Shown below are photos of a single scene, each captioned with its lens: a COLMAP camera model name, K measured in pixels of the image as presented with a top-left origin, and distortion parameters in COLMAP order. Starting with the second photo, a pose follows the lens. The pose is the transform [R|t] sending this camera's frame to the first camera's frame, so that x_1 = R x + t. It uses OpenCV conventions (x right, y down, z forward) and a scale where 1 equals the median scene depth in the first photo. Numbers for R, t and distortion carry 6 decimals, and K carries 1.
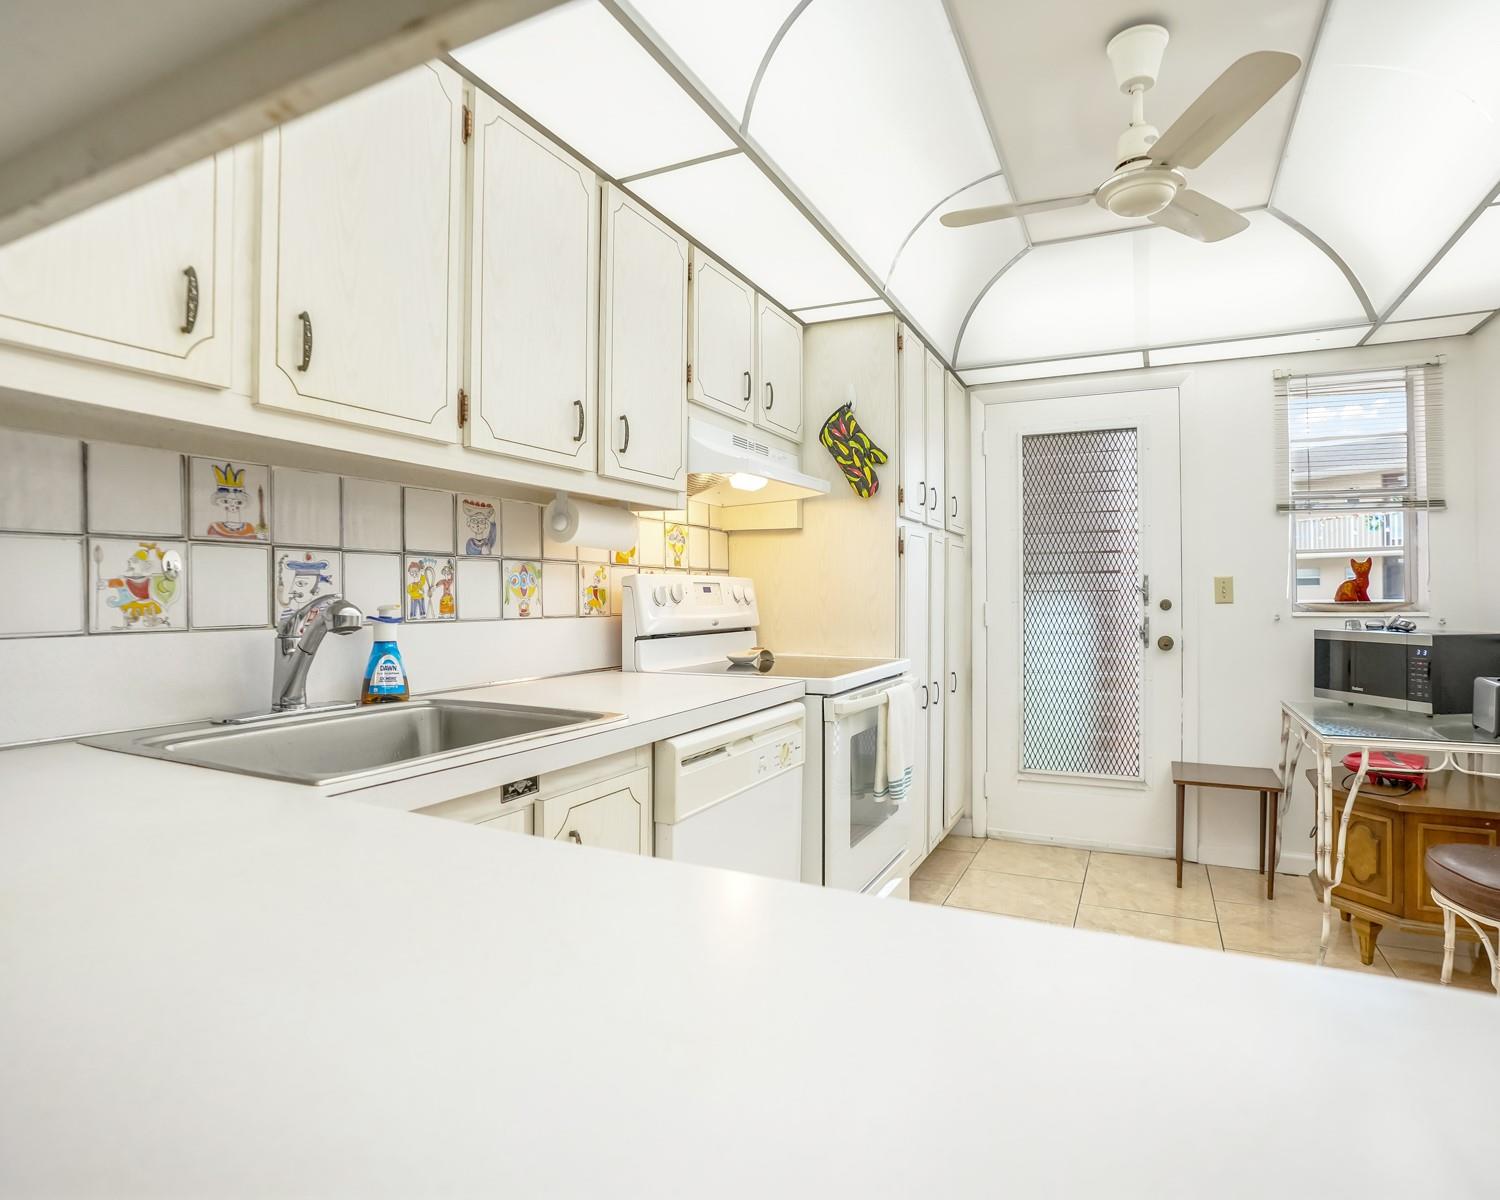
lens RADIAL K [[834.9, 0, 752.5], [0, 834.9, 596.2], [0, 0, 1]] dist [-0.075872, 0.031853]
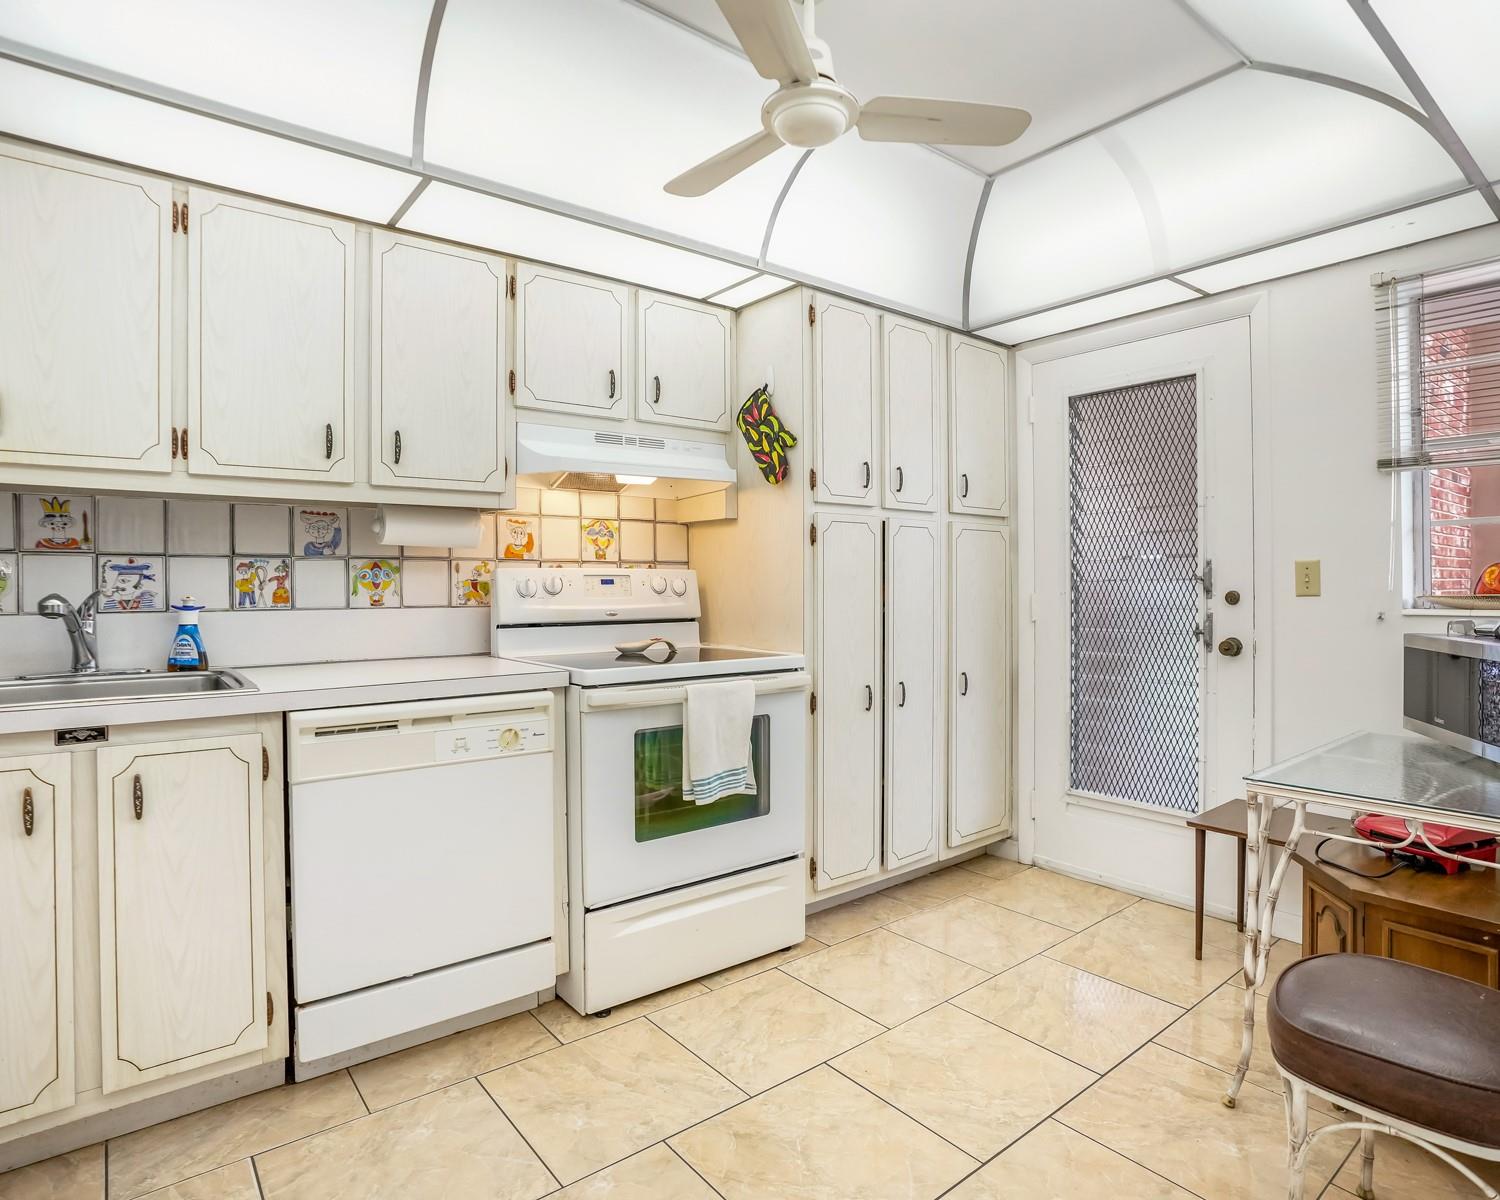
lens RADIAL K [[834.9, 0, 752.5], [0, 834.9, 596.2], [0, 0, 1]] dist [-0.075872, 0.031853]
pose [[0.902557, 0.003115, -0.430559, 0.632564], [0.002457, 0.999920, 0.012384, -0.002582], [0.430563, -0.012235, 0.902478, 0.155983]]
